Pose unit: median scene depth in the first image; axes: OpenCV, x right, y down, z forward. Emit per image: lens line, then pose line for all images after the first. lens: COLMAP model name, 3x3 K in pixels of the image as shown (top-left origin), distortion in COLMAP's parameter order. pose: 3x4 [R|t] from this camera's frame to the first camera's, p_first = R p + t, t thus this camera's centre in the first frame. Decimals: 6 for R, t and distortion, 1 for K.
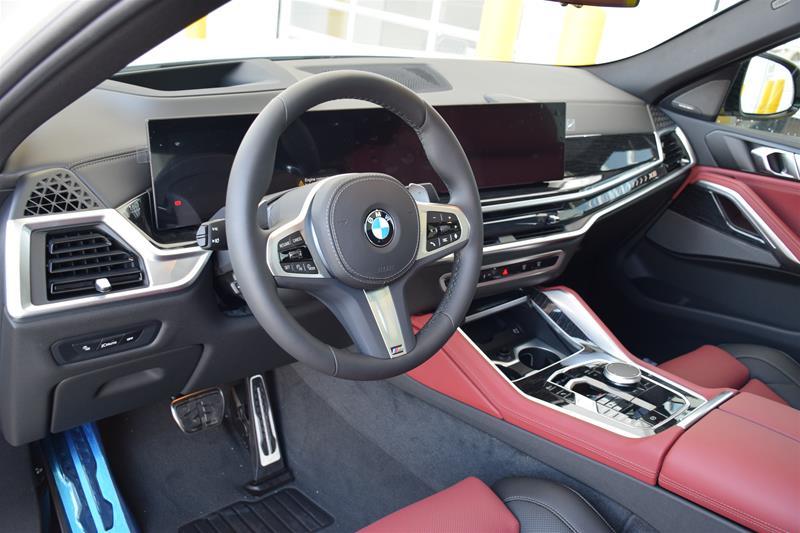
lens RADIAL K [[726.8, 0, 400.0], [0, 726.8, 266.5], [0, 0, 1]] dist [-0.093372, 0.167632]
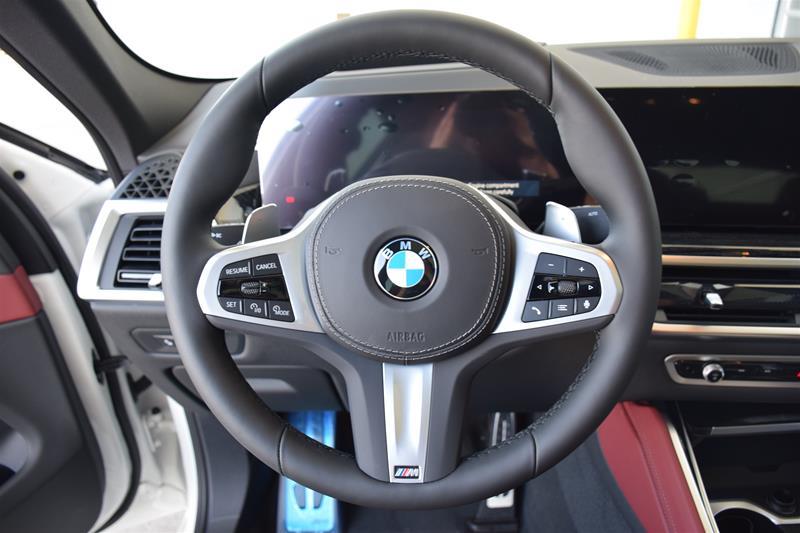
lens RADIAL K [[615.2, 0, 400.0], [0, 615.2, 266.5], [0, 0, 1]] dist [-0.160055, 0.100160]
pose [[0.754581, 0.155303, -0.637564, 0.287984], [-0.156505, 0.986146, 0.054983, -0.081132], [0.637270, 0.058293, 0.768433, 0.605260]]
